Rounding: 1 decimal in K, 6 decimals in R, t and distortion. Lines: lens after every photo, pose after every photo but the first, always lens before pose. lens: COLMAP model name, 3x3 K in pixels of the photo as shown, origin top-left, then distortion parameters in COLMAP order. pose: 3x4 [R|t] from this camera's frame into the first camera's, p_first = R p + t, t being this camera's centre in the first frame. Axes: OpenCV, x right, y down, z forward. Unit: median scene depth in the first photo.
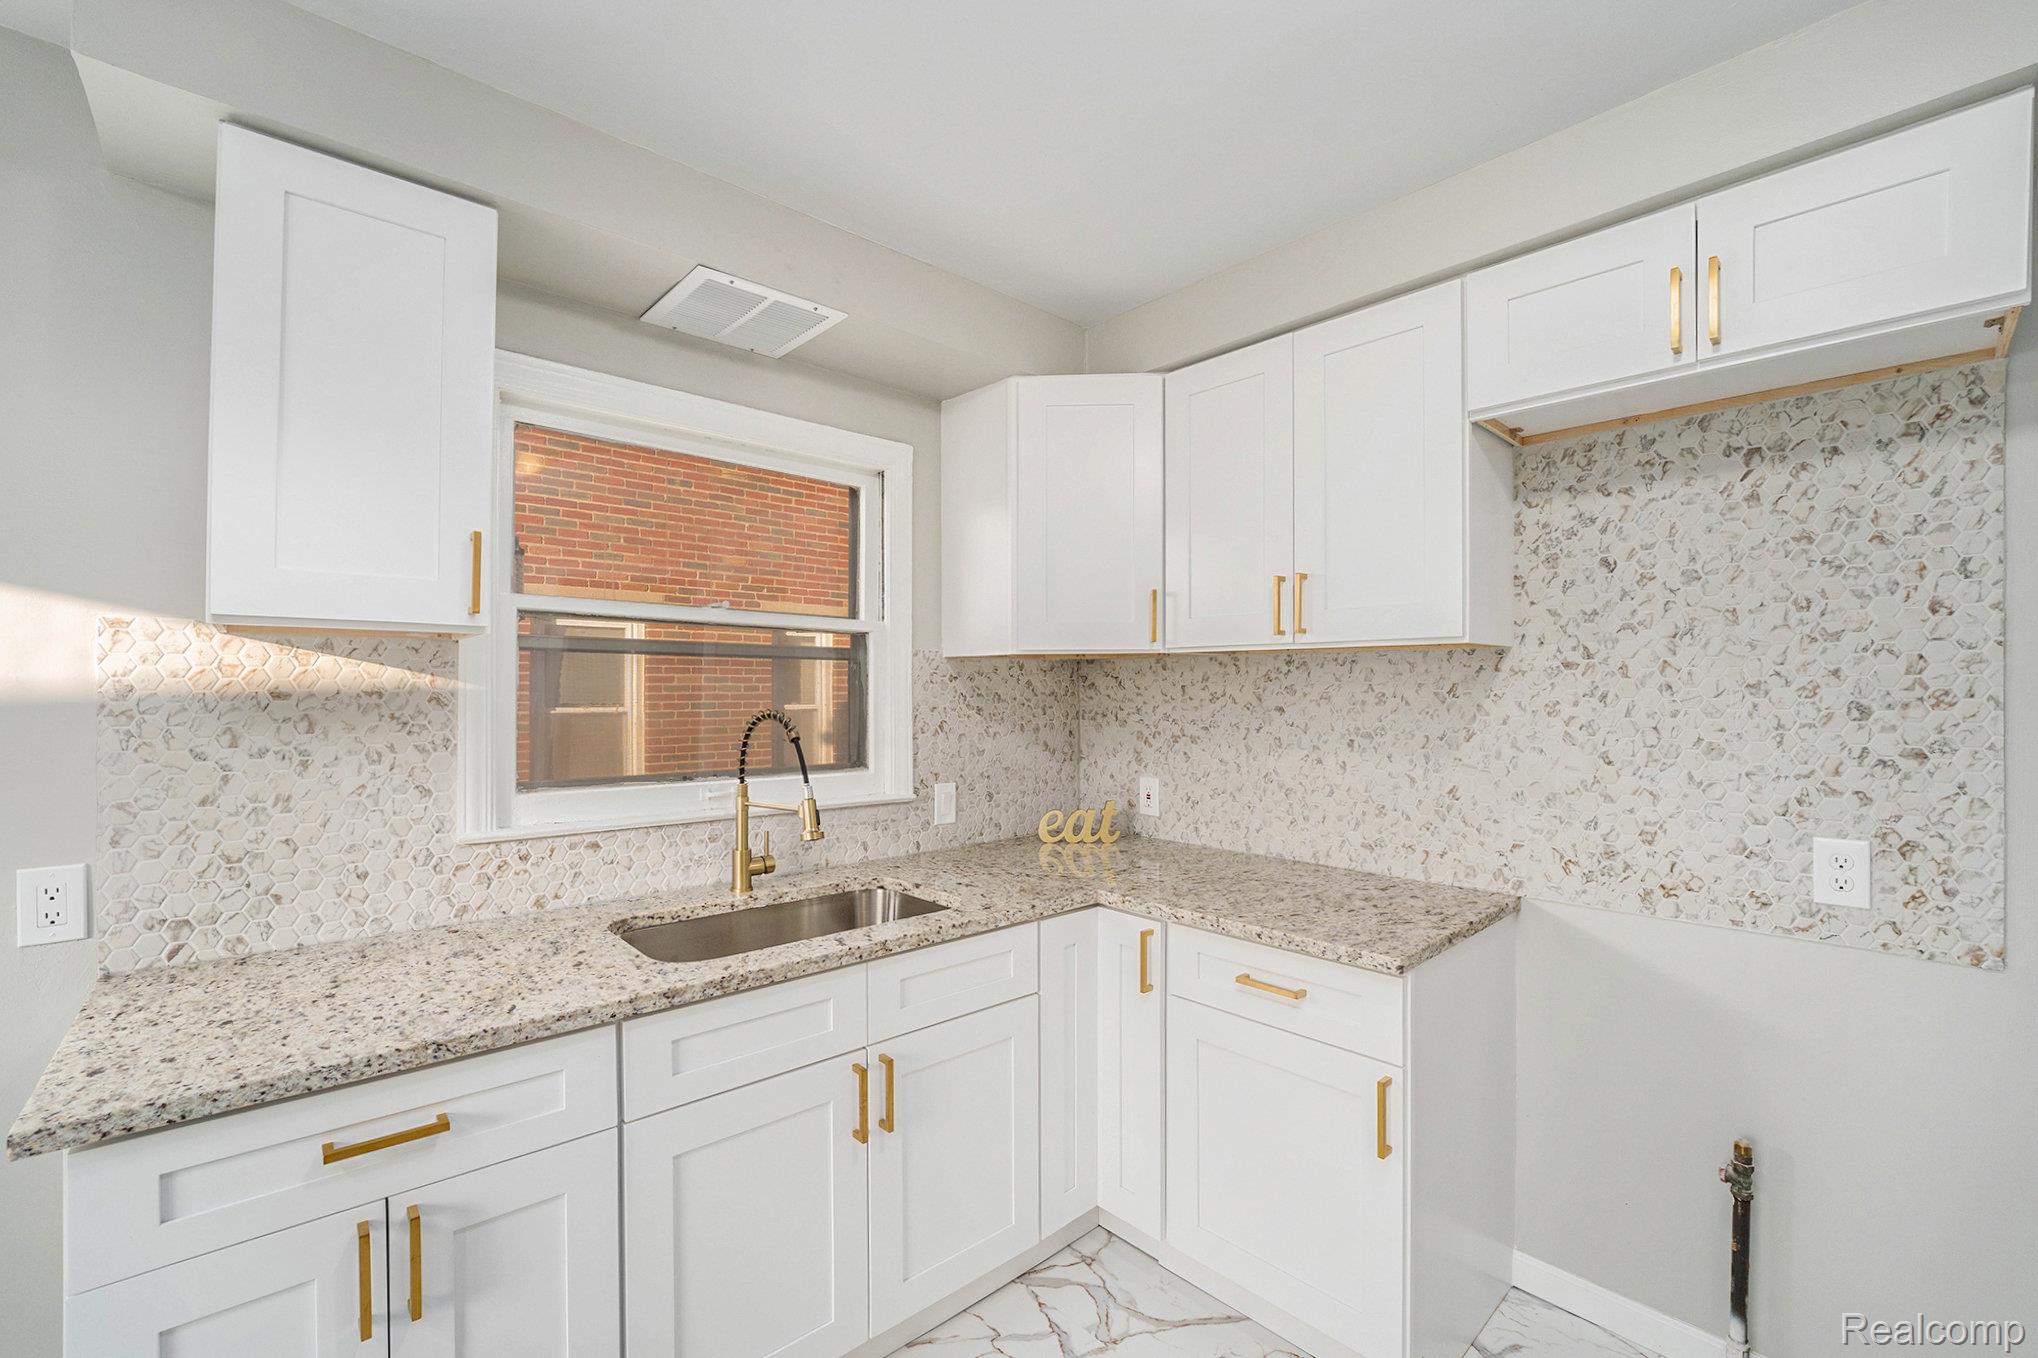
lens RADIAL K [[837.2, 0, 972.6], [0, 837.2, 685.4], [0, 0, 1]] dist [-0.015329, -0.000884]
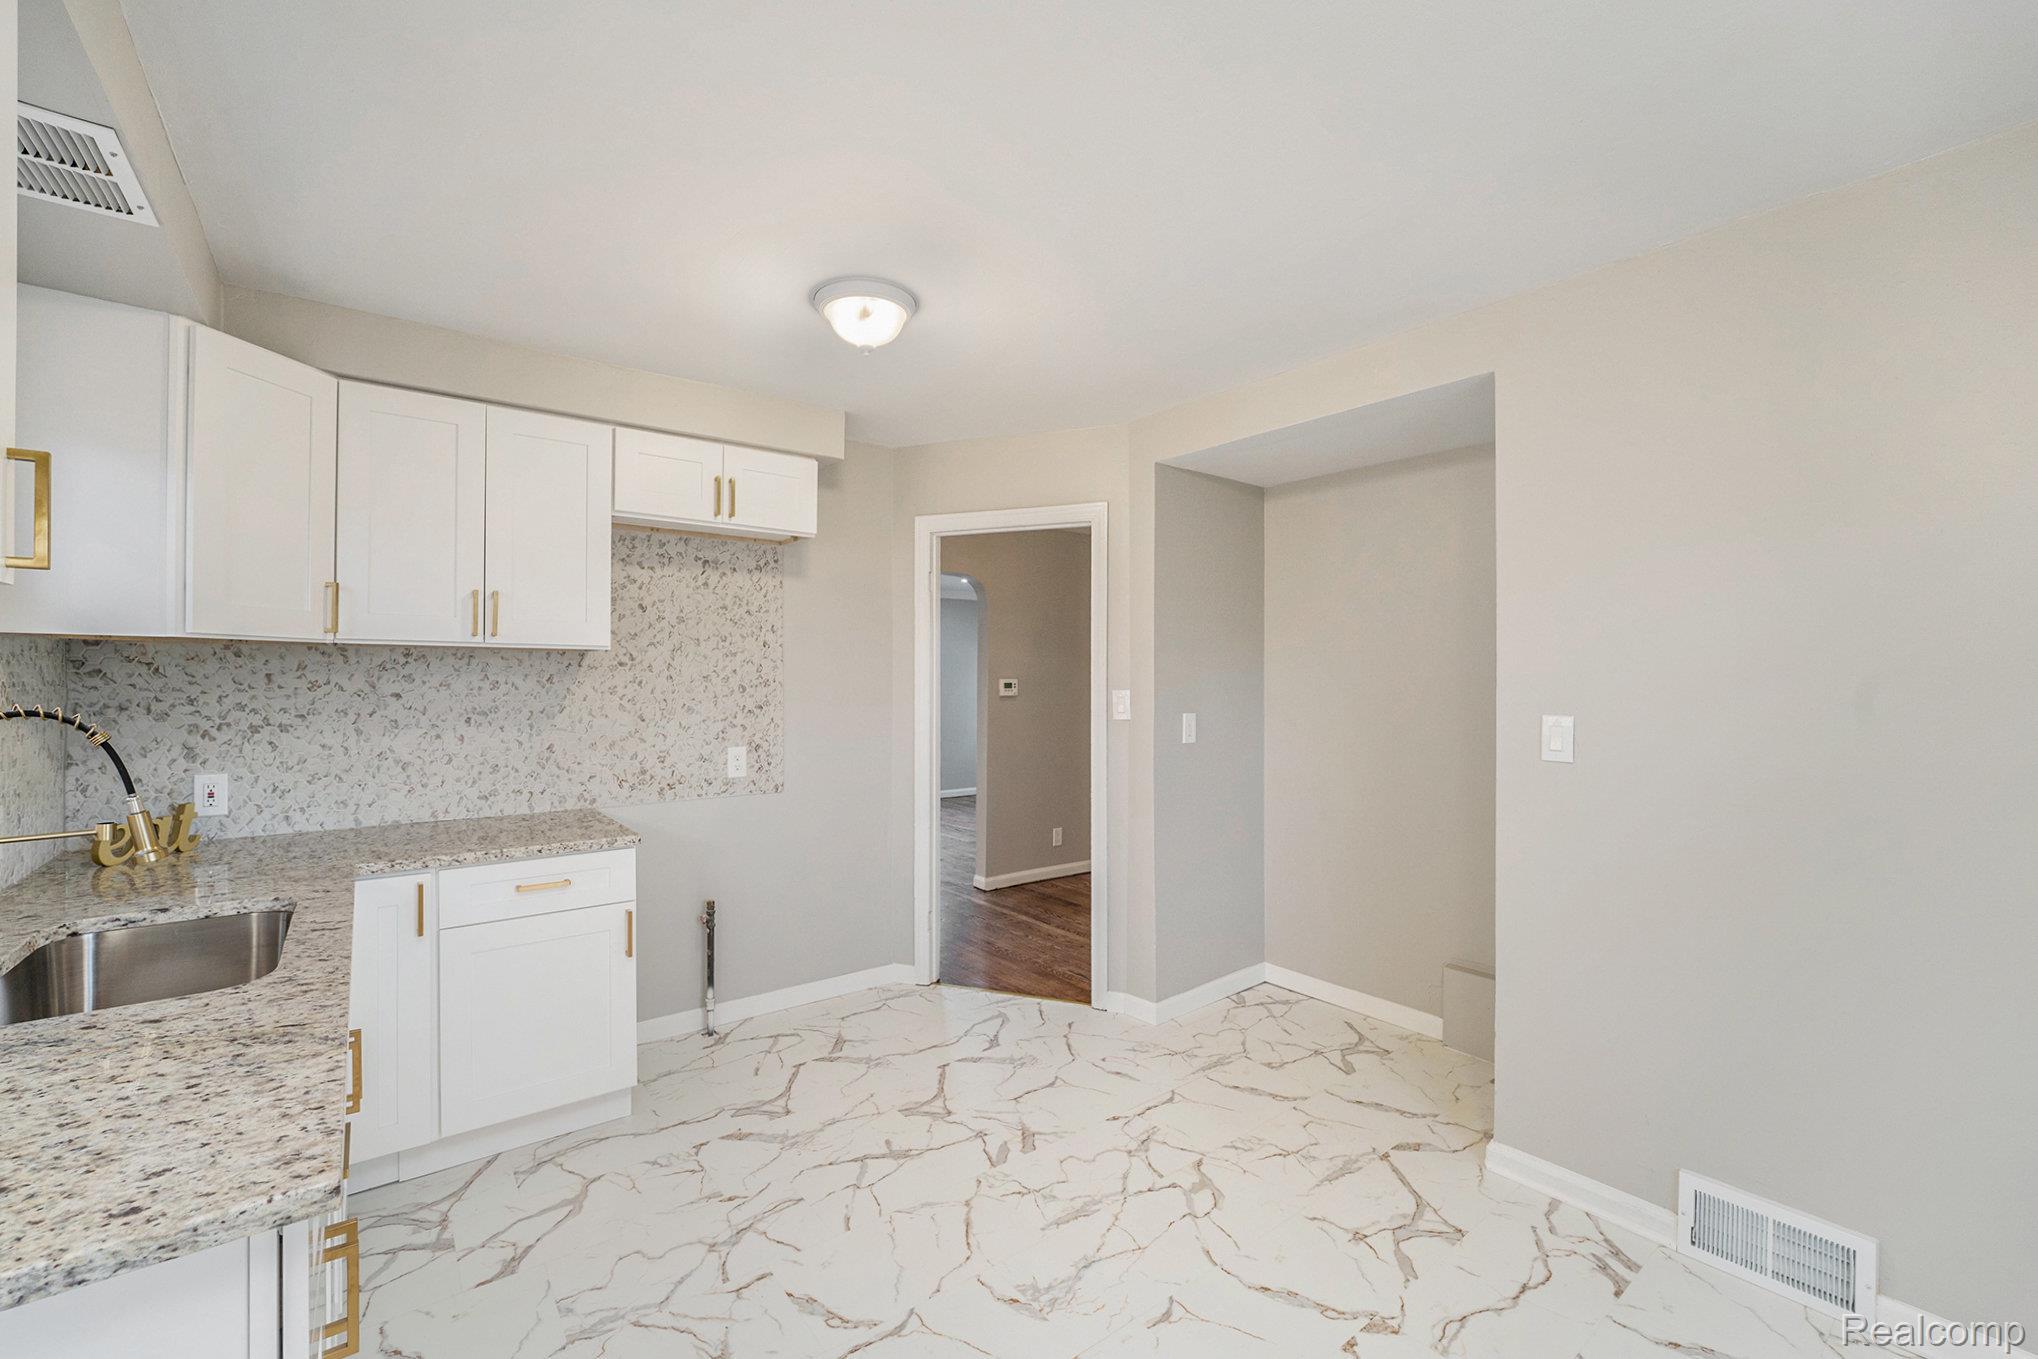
lens RADIAL K [[837.2, 0, 1018.3], [0, 837.2, 676.6], [0, 0, 1]] dist [-0.015329, -0.000884]
pose [[0.054699, 0.004648, 0.998492, -0.847086], [-0.006677, 0.999969, -0.004289, 0.002302], [-0.998481, -0.006433, 0.054728, 0.093391]]
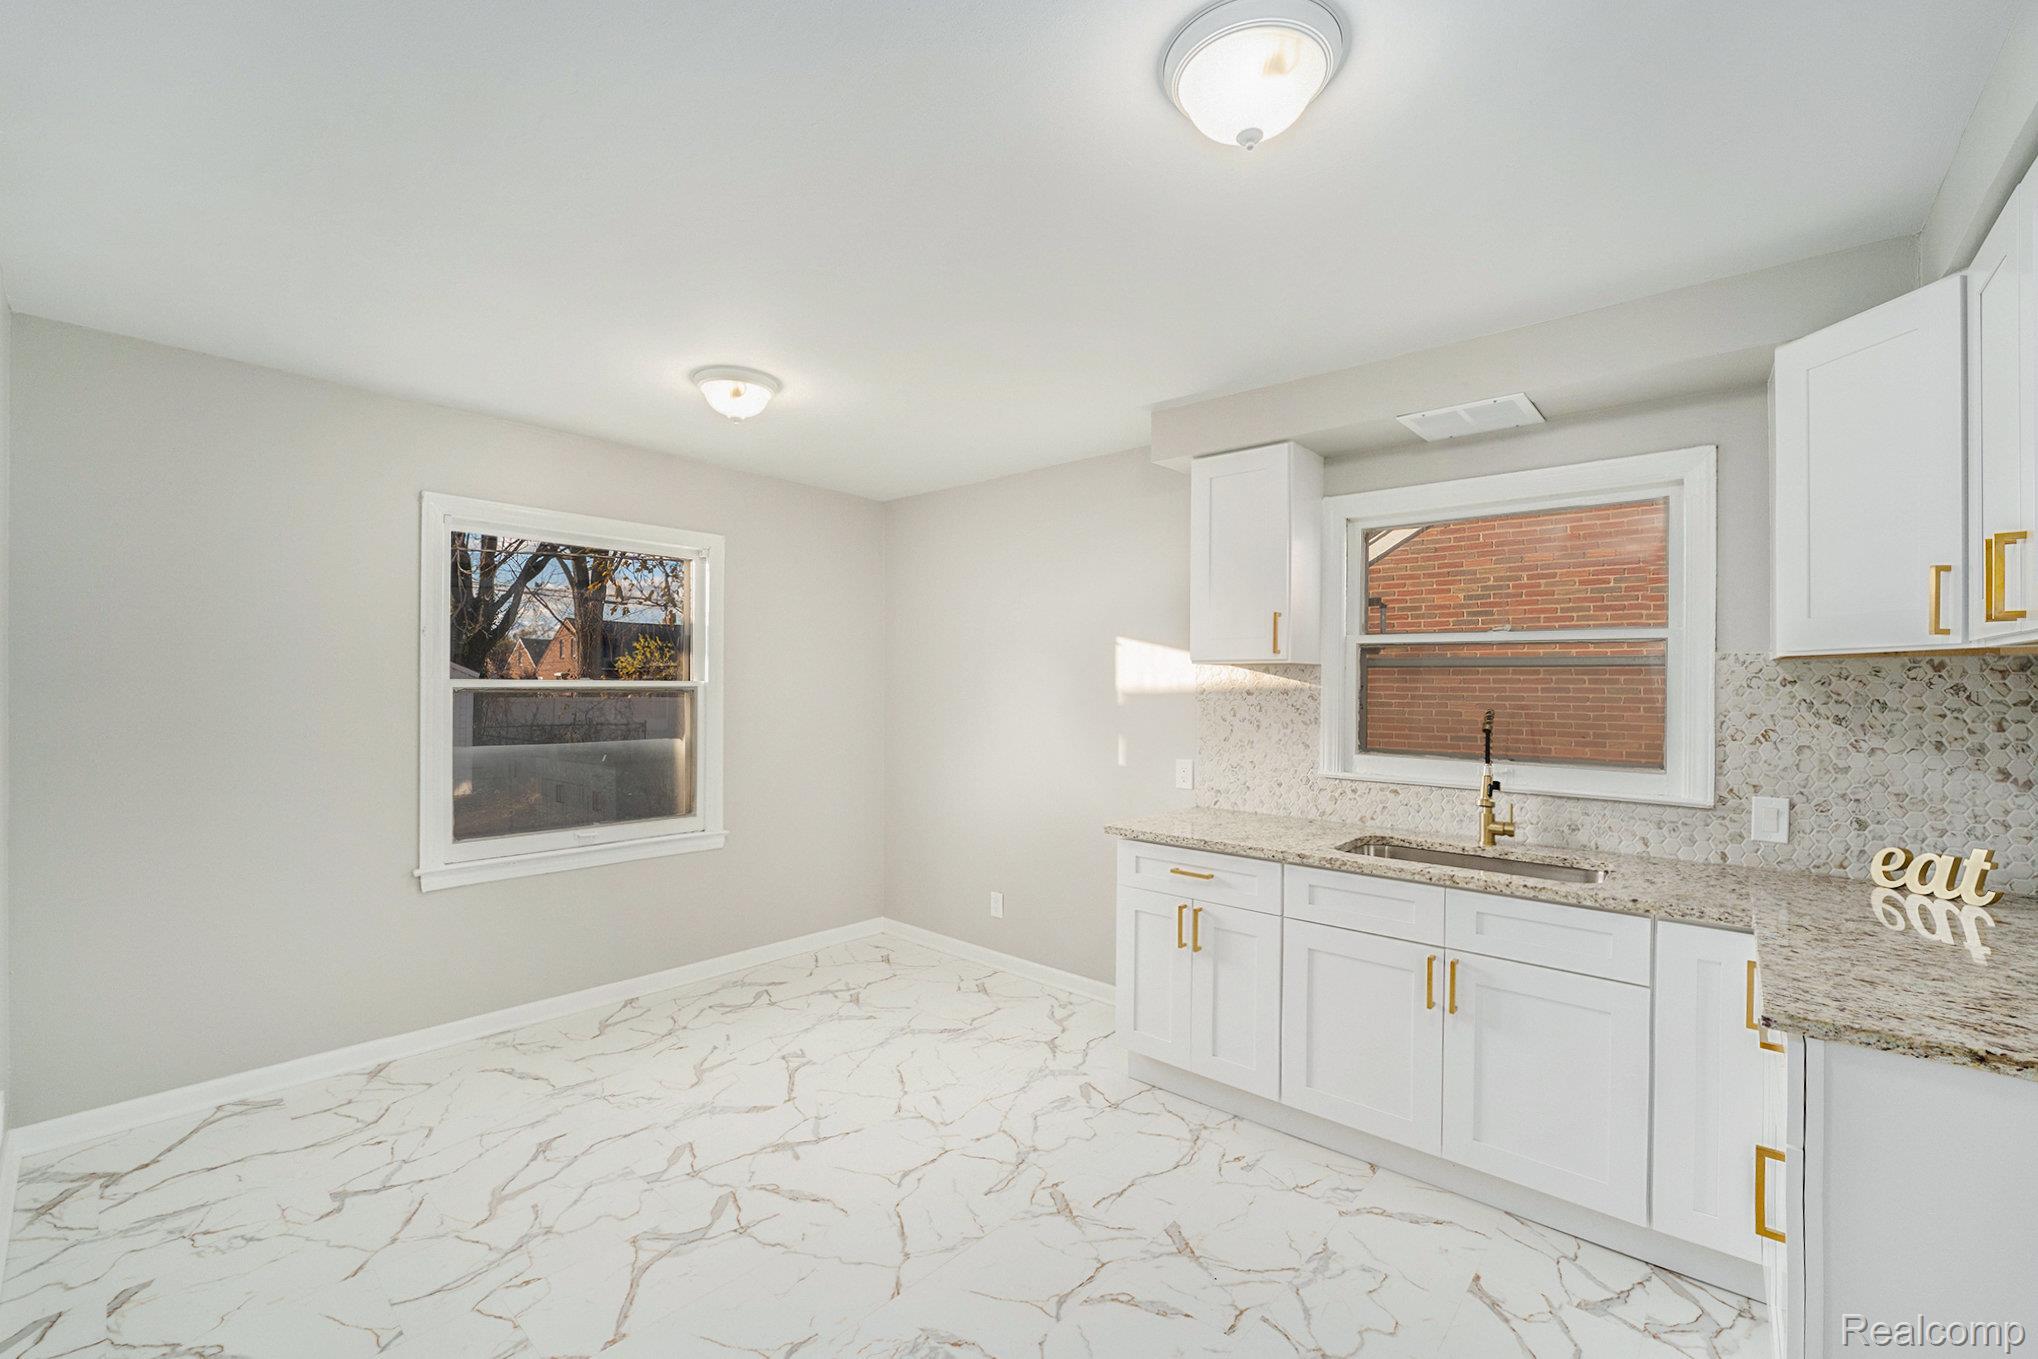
lens RADIAL K [[837.2, 0, 1026.6], [0, 837.2, 685.4], [0, 0, 1]] dist [-0.015329, -0.000884]
pose [[0.153766, 0.001830, -0.988106, 0.957307], [0.001762, 0.999996, 0.002126, -0.011819], [0.988106, -0.002068, 0.153762, 0.074398]]
